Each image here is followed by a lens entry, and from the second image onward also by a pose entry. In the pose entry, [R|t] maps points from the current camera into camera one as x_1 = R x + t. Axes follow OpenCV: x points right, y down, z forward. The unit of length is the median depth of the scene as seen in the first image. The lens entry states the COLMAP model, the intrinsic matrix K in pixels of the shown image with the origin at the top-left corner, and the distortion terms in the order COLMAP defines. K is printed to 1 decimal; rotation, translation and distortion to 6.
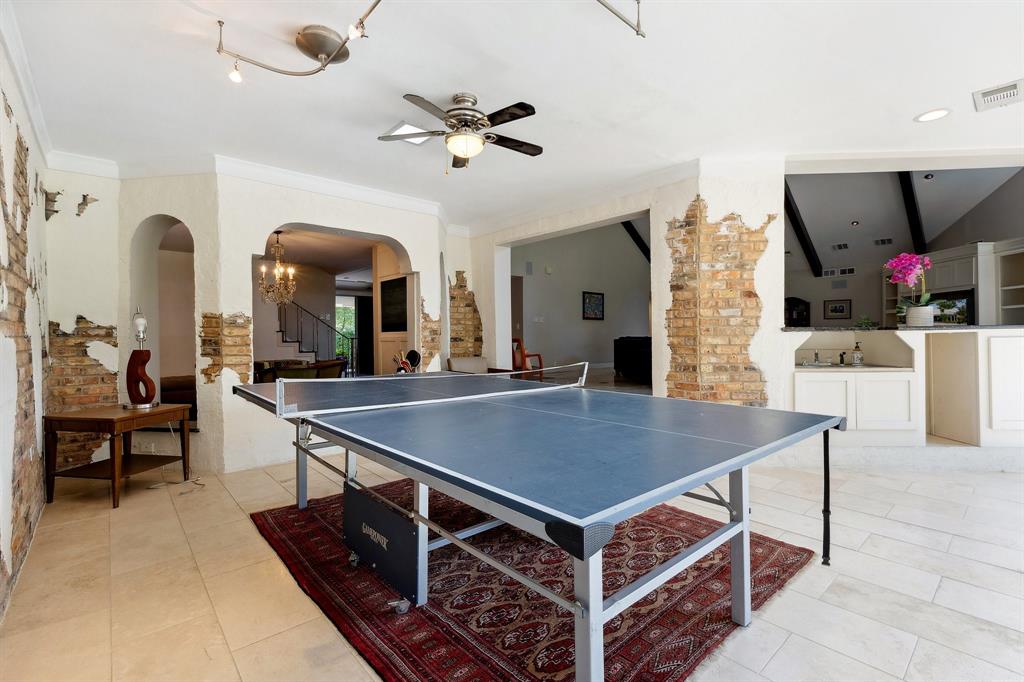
lens RADIAL K [[455.5, 0, 507.7], [0, 455.5, 329.8], [0, 0, 1]] dist [0.000143, 0.000159]
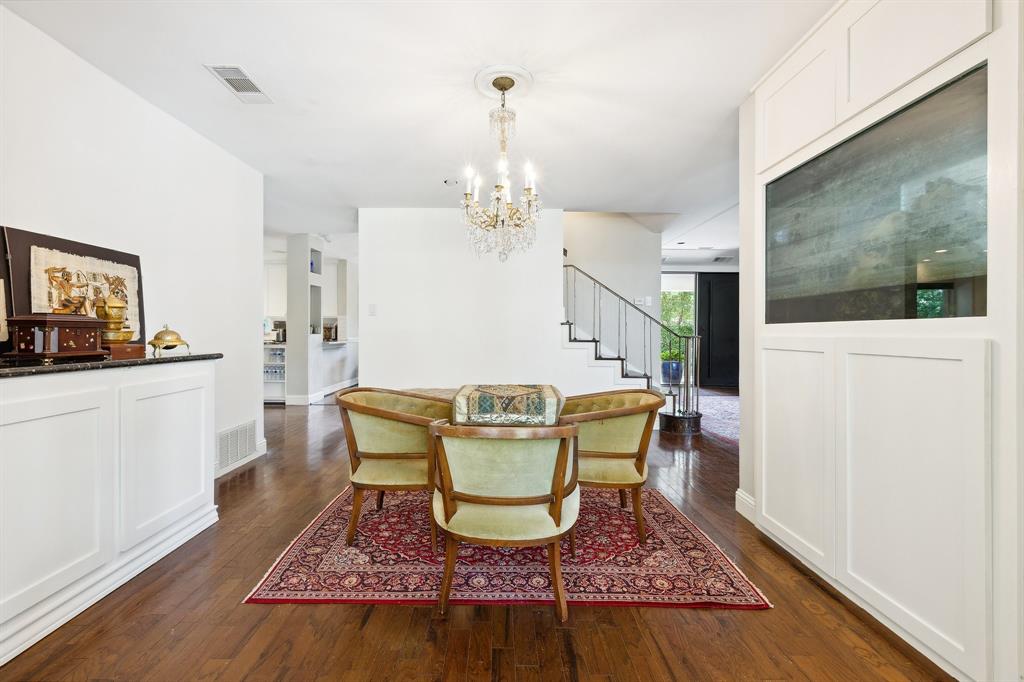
lens RADIAL K [[455.5, 0, 507.7], [0, 455.5, 329.8], [0, 0, 1]] dist [0.000143, 0.000159]
pose [[0.759733, 0.011086, -0.650141, -0.161279], [-0.003587, 0.999911, 0.012858, 0.004662], [0.650226, -0.007436, 0.759705, 0.483898]]
